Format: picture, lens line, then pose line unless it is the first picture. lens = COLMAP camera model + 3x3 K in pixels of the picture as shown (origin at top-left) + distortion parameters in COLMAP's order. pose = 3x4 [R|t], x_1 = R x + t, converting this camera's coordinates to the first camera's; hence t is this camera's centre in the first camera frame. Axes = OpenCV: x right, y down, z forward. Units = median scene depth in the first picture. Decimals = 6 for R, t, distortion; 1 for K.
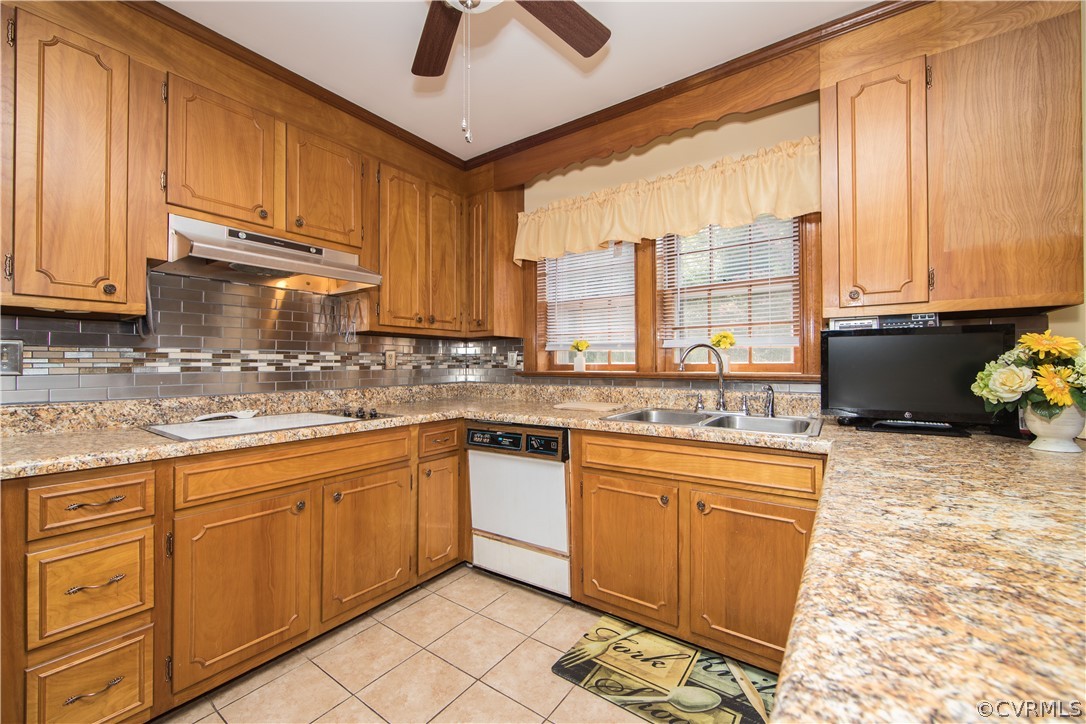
lens RADIAL K [[433.0, 0, 545.4], [0, 433.0, 360.8], [0, 0, 1]] dist [-0.005637, 0.000925]
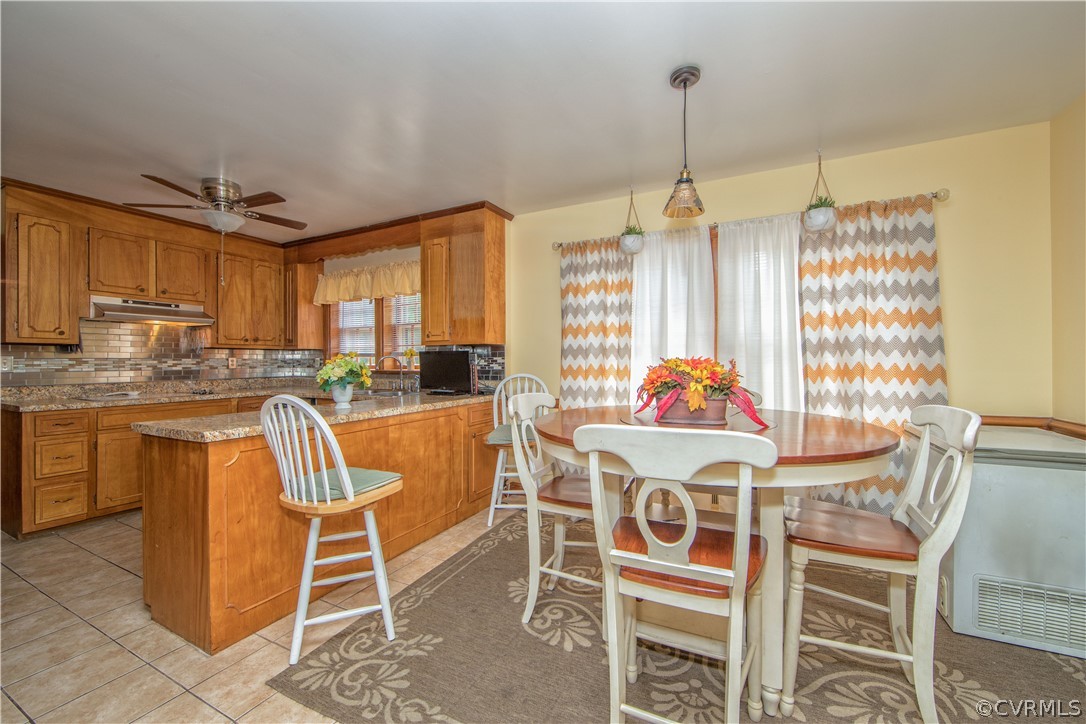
lens RADIAL K [[433.0, 0, 545.4], [0, 433.0, 360.8], [0, 0, 1]] dist [-0.005637, 0.000925]
pose [[0.990167, -0.004391, 0.139822, 0.782944], [0.003728, 0.999981, 0.005003, -0.018508], [-0.139841, -0.004432, 0.990164, -1.059398]]
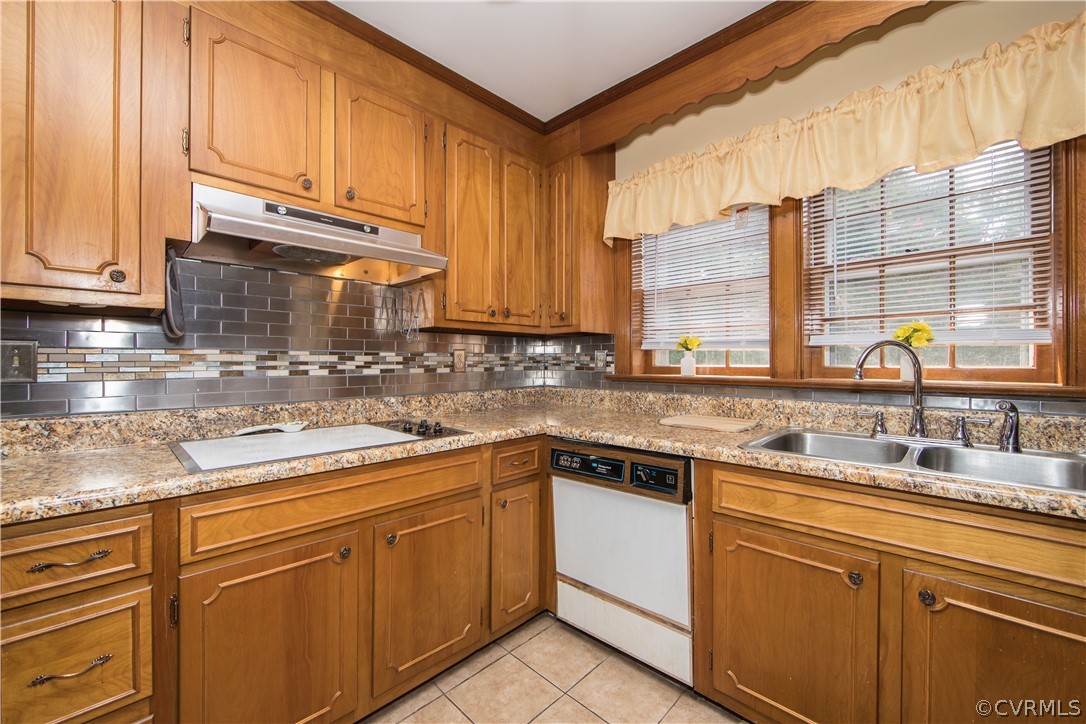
lens RADIAL K [[433.0, 0, 545.4], [0, 433.0, 360.8], [0, 0, 1]] dist [-0.005637, 0.000925]
pose [[0.987824, 0.001679, -0.155568, -0.073374], [-0.000654, 0.999978, 0.006644, -0.010886], [0.155576, -0.006461, 0.987803, 0.234101]]
